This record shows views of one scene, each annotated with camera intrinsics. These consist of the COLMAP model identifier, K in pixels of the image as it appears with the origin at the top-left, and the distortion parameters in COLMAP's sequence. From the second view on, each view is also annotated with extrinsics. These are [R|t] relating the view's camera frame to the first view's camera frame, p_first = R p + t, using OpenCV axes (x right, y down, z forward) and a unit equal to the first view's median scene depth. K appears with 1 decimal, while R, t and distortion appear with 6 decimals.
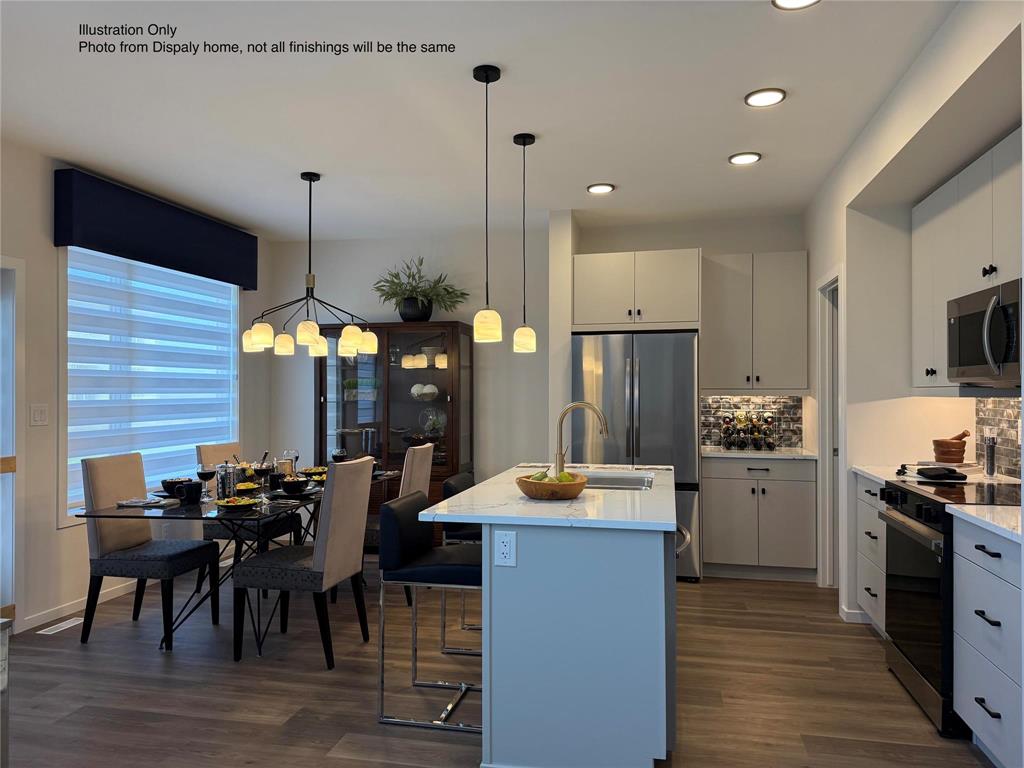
lens RADIAL K [[720.7, 0, 513.2], [0, 720.7, 381.1], [0, 0, 1]] dist [0.034442, -0.036571]
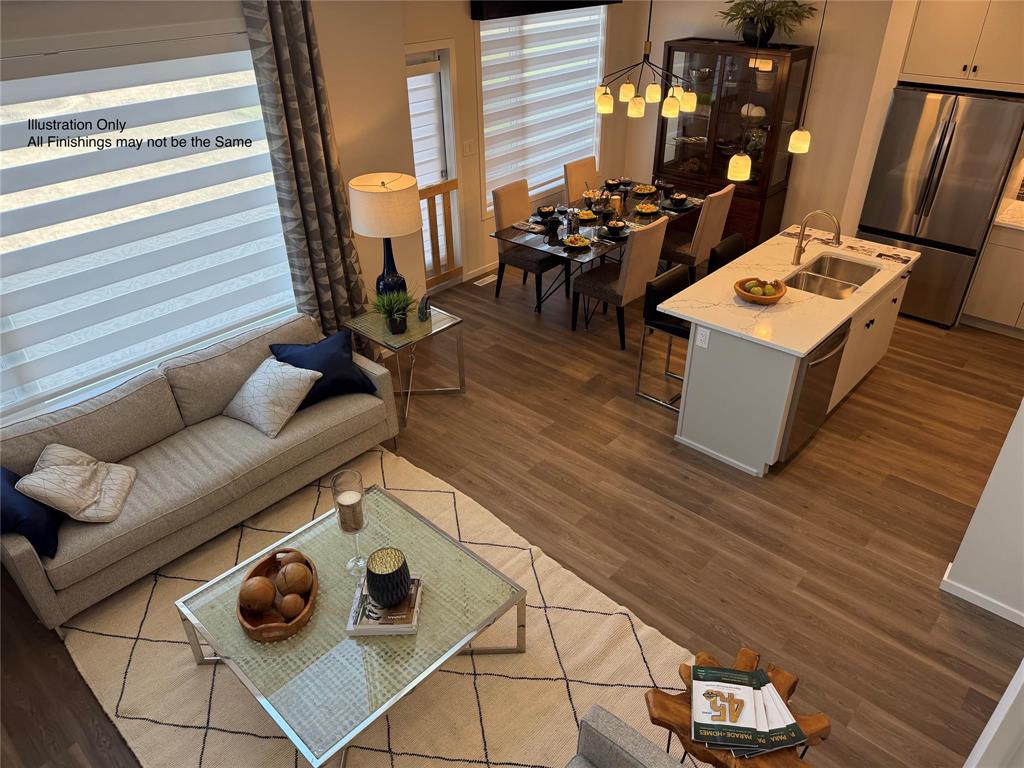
lens RADIAL K [[720.7, 0, 506.7], [0, 720.7, 388.4], [0, 0, 1]] dist [0.034442, -0.036571]
pose [[0.861054, 0.262724, -0.435388, 0.232748], [0.021689, 0.836443, 0.547625, -0.389899], [0.508051, -0.480978, 0.714524, -0.319610]]
